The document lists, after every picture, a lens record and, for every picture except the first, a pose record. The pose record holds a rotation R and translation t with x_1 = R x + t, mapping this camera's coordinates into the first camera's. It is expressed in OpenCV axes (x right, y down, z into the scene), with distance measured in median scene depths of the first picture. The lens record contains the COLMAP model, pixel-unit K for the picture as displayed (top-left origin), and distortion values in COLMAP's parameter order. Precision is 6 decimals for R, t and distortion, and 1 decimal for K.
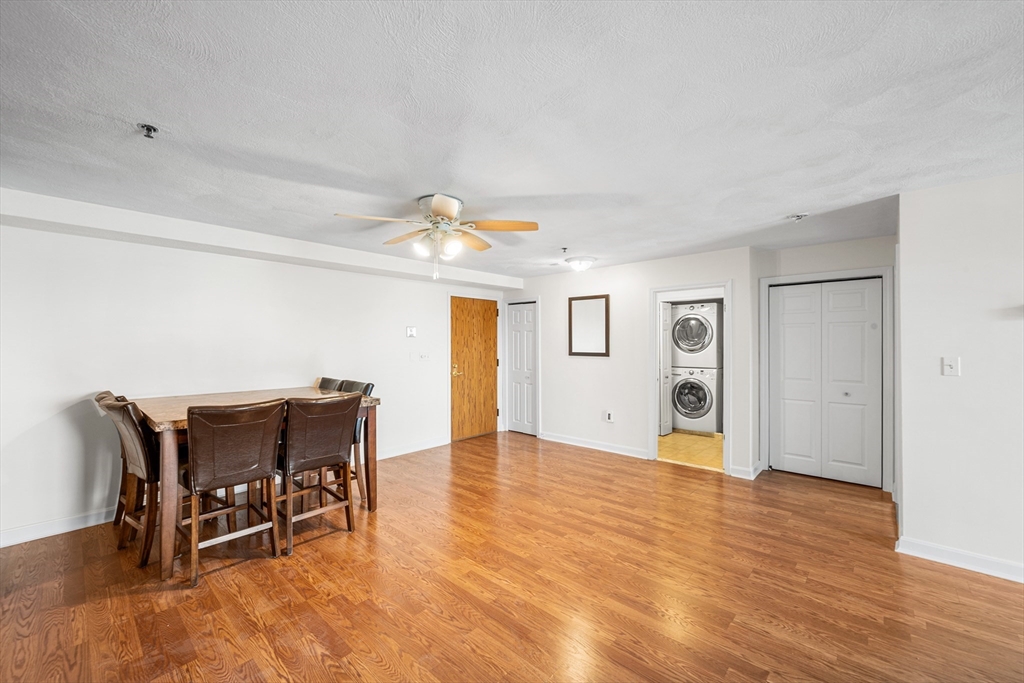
lens RADIAL K [[407.1, 0, 512.0], [0, 407.1, 341.5], [0, 0, 1]] dist [-0.000598, 0.000021]
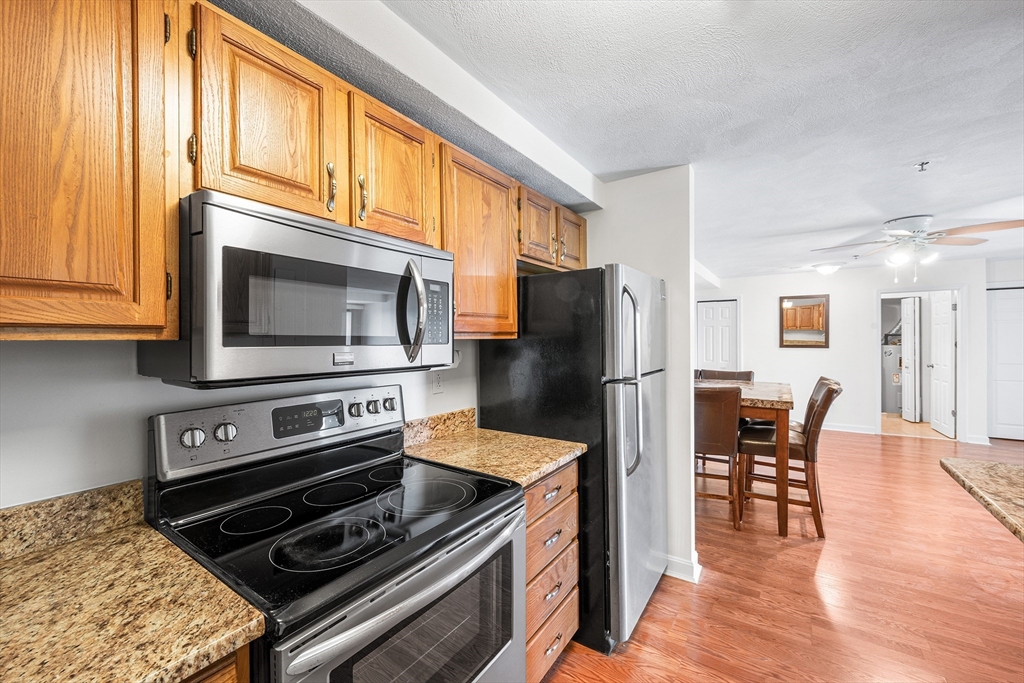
lens RADIAL K [[407.1, 0, 512.0], [0, 407.1, 341.5], [0, 0, 1]] dist [-0.000598, 0.000021]
pose [[0.989759, -0.005664, 0.142633, -1.125747], [0.004611, 0.999960, 0.007710, 0.006389], [-0.142671, -0.006974, 0.989746, -0.030344]]
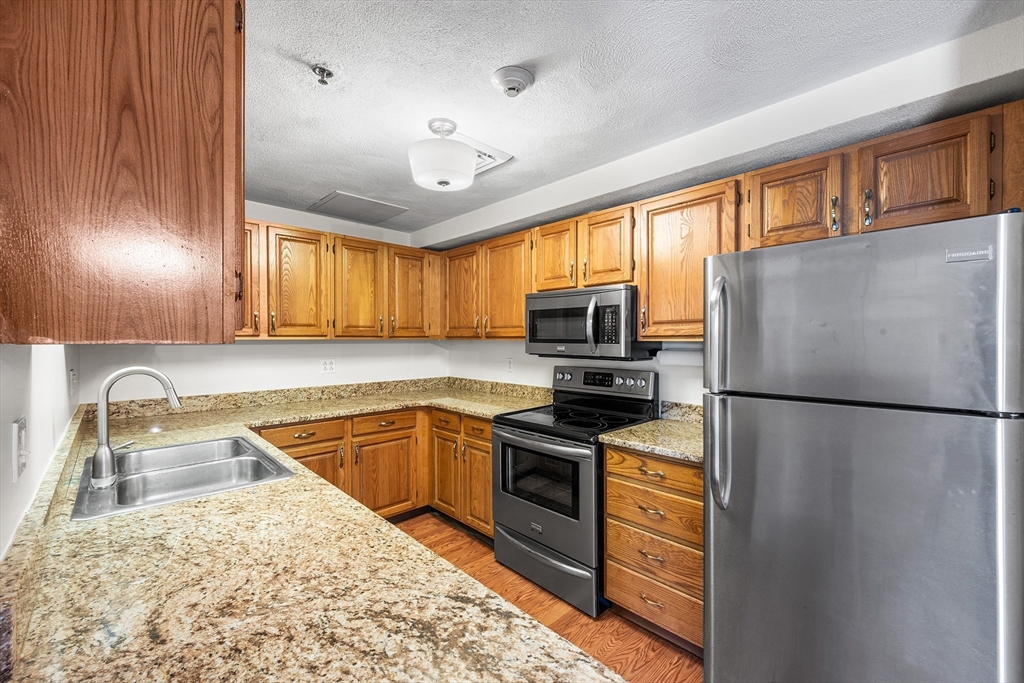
lens RADIAL K [[415.4, 0, 520.5], [0, 415.4, 344.5], [0, 0, 1]] dist [-0.000397, 0.000016]
pose [[-0.053181, 0.014375, -0.998481, -0.526324], [-0.000179, 0.999896, 0.014404, 0.002892], [0.998585, 0.000945, -0.053173, 0.243702]]
